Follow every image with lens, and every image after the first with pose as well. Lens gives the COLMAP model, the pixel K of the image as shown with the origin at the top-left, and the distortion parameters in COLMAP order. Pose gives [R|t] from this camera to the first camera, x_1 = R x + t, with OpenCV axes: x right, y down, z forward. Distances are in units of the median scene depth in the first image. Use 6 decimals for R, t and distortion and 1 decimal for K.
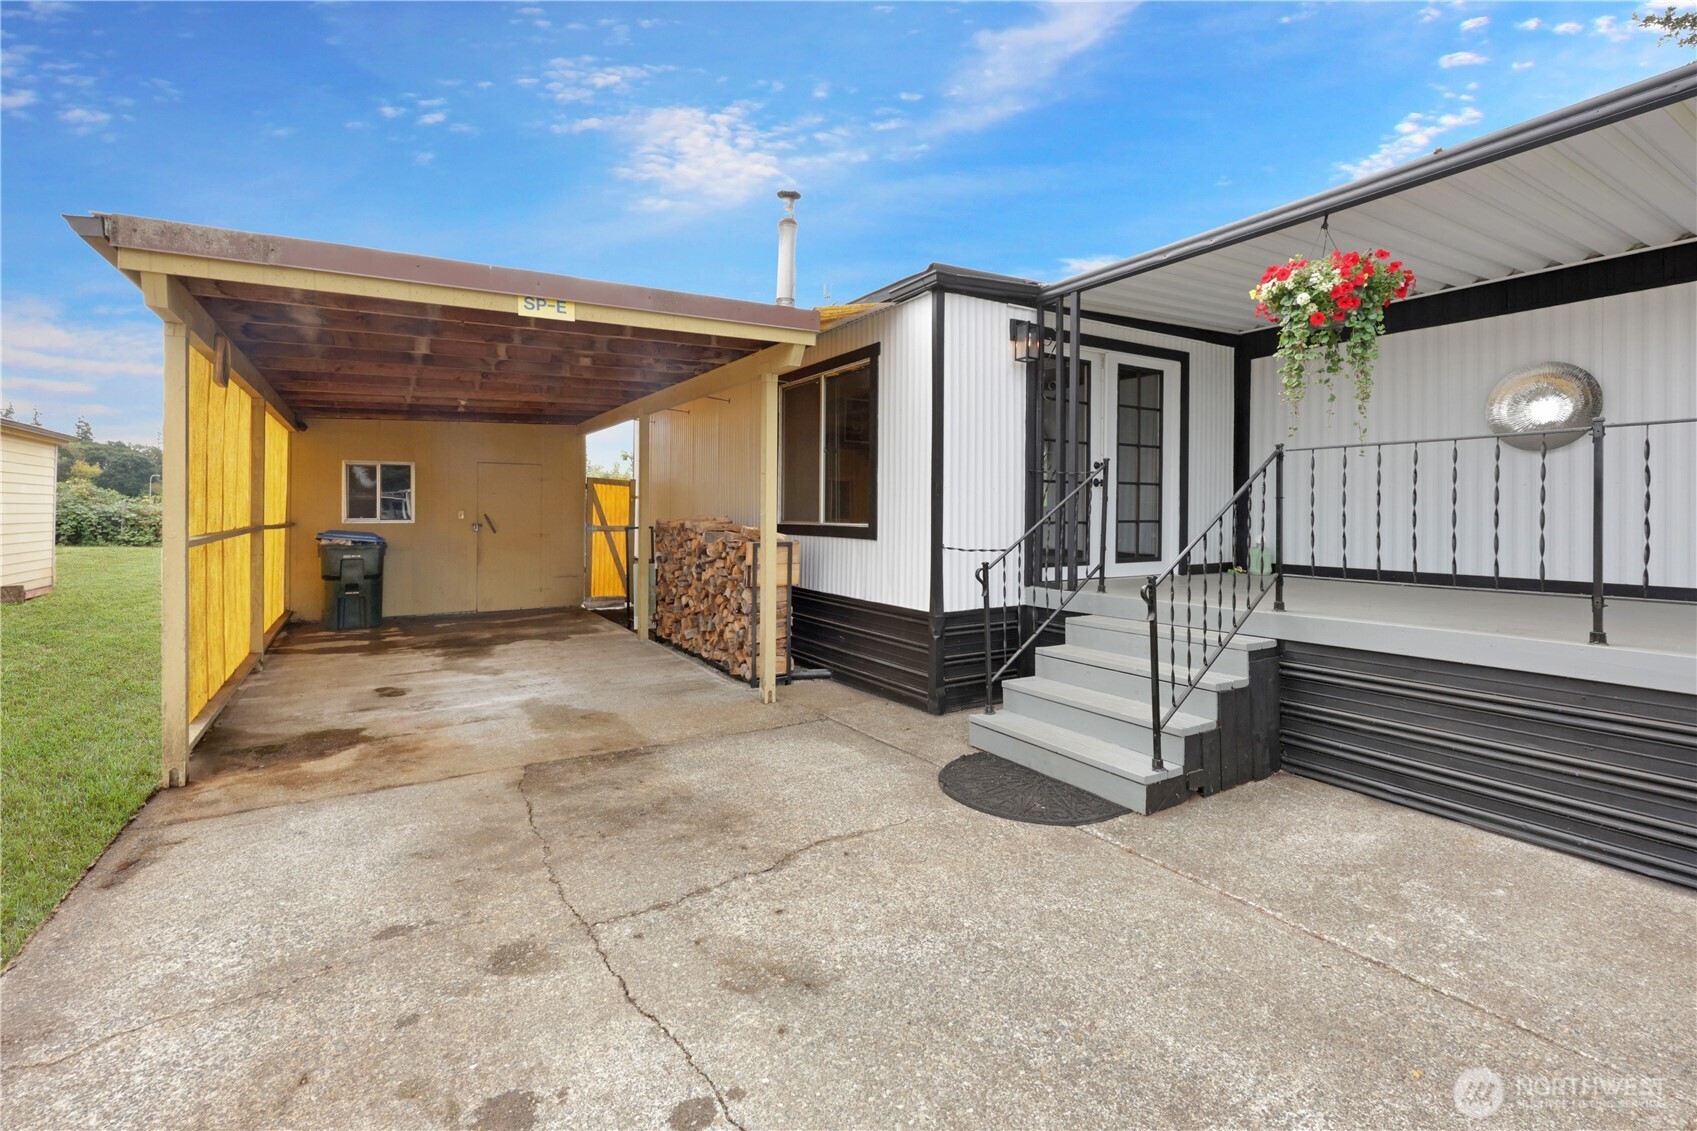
lens RADIAL K [[767.8, 0, 844.8], [0, 767.8, 513.9], [0, 0, 1]] dist [0.003110, -0.000069]
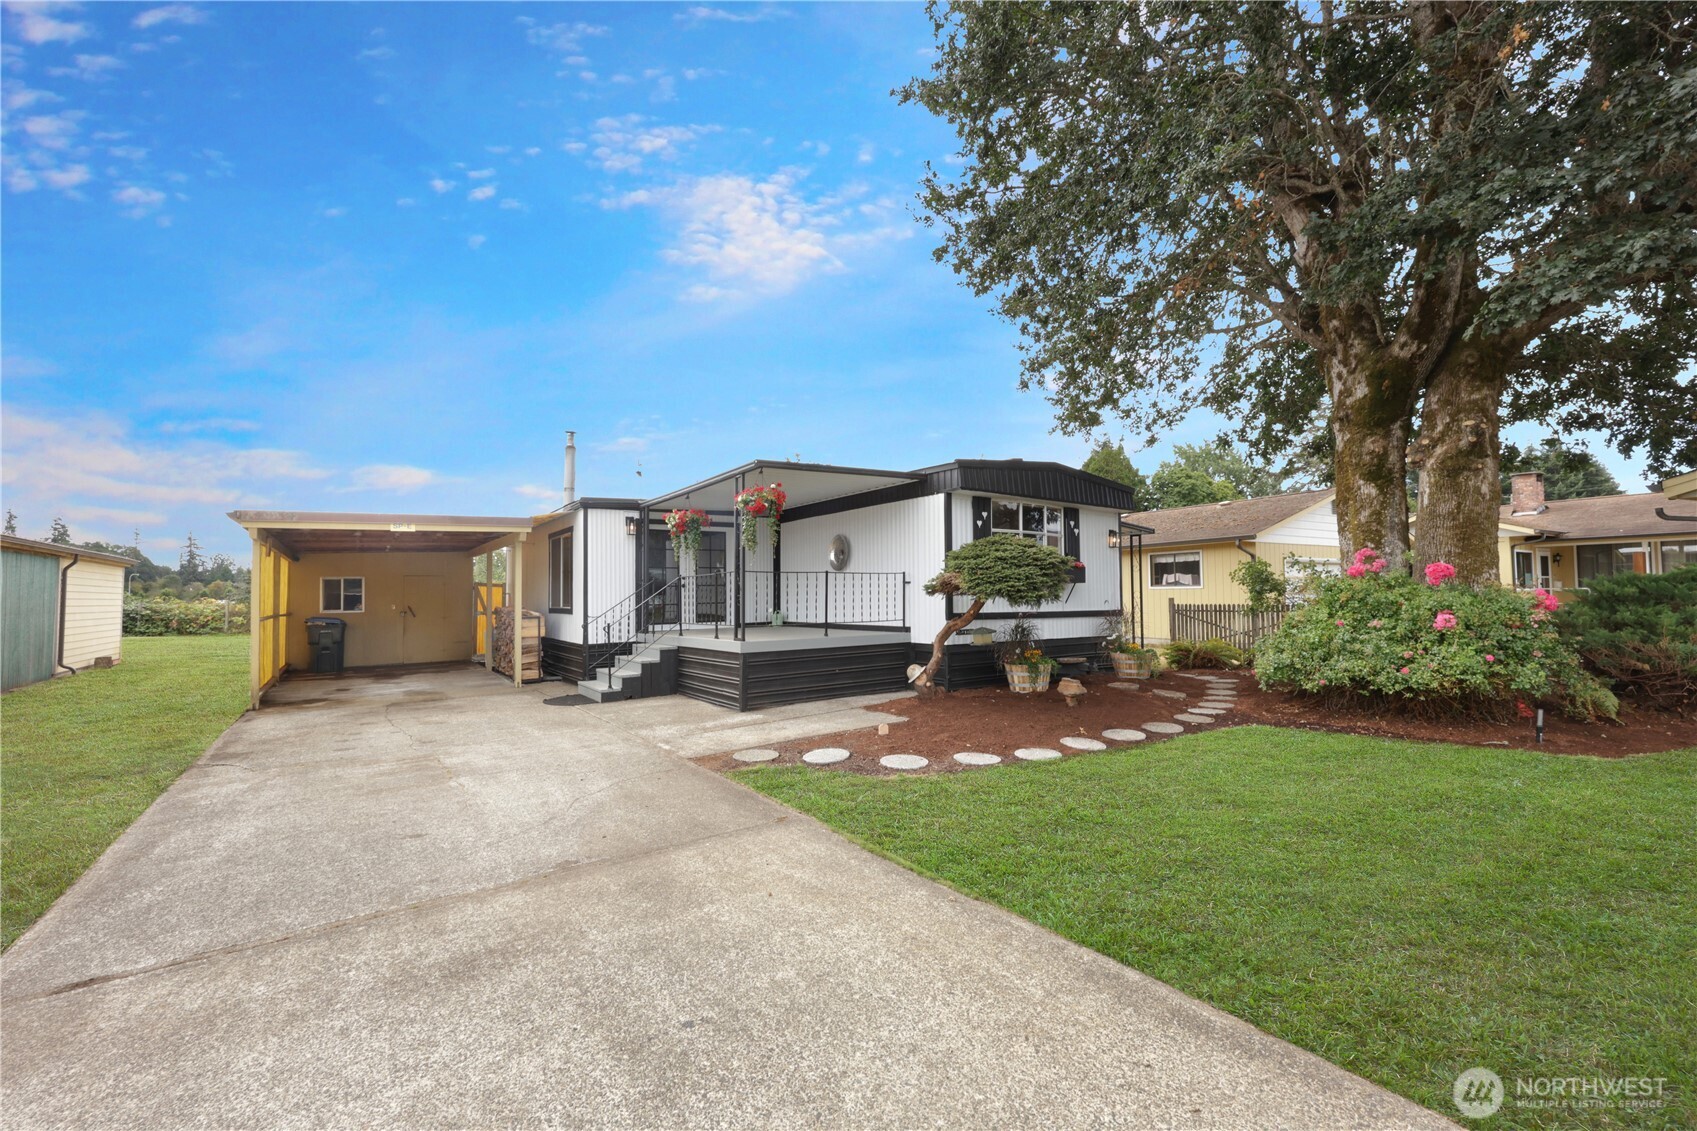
lens RADIAL K [[690.7, 0, 850.0], [0, 690.7, 566.5], [0, 0, 1]] dist [-0.000818, 0.000589]
pose [[0.997101, -0.018434, 0.073823, 0.645877], [0.021572, 0.998887, -0.041935, -0.003102], [-0.072968, 0.043406, 0.996389, -0.978848]]
